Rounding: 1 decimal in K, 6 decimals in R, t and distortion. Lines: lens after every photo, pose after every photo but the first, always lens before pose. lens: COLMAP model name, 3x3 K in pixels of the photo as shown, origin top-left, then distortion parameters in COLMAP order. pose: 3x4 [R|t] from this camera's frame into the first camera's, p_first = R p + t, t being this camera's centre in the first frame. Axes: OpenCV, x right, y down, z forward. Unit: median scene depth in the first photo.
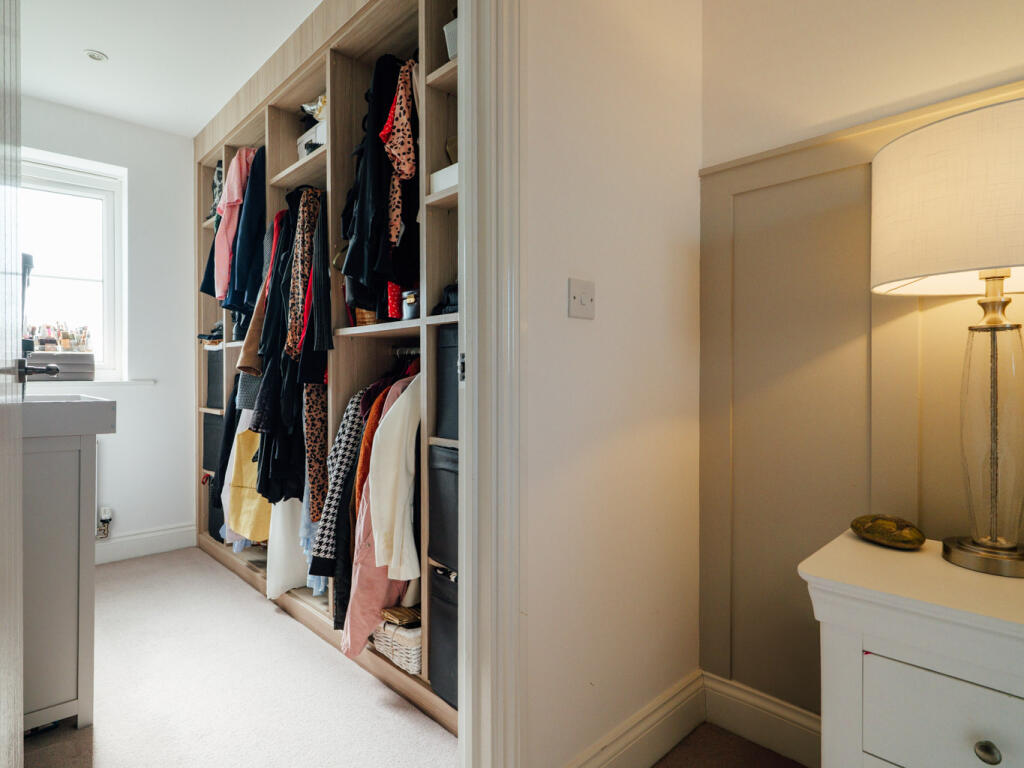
lens RADIAL K [[562.0, 0, 503.3], [0, 562.0, 377.3], [0, 0, 1]] dist [0.004185, -0.002743]
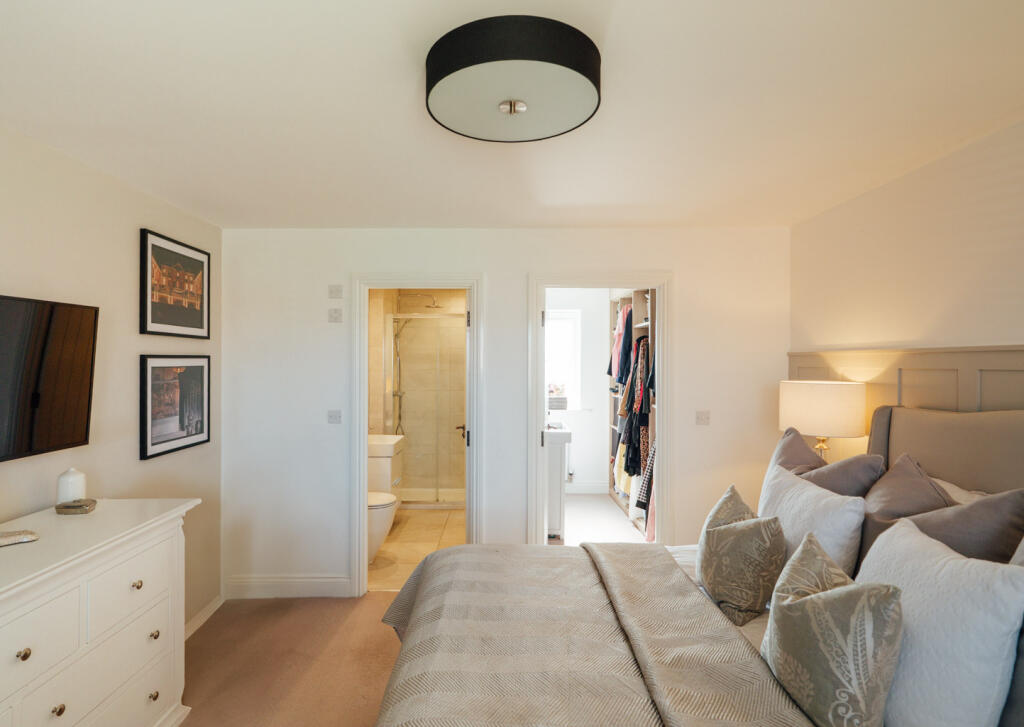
lens RADIAL K [[547.5, 0, 507.9], [0, 547.5, 364.8], [0, 0, 1]] dist [0.000682, -0.000062]
pose [[0.734180, 0.006150, -0.678927, 0.636950], [-0.005633, 0.999980, 0.002967, -0.201783], [0.678932, 0.001646, 0.734199, -0.836543]]
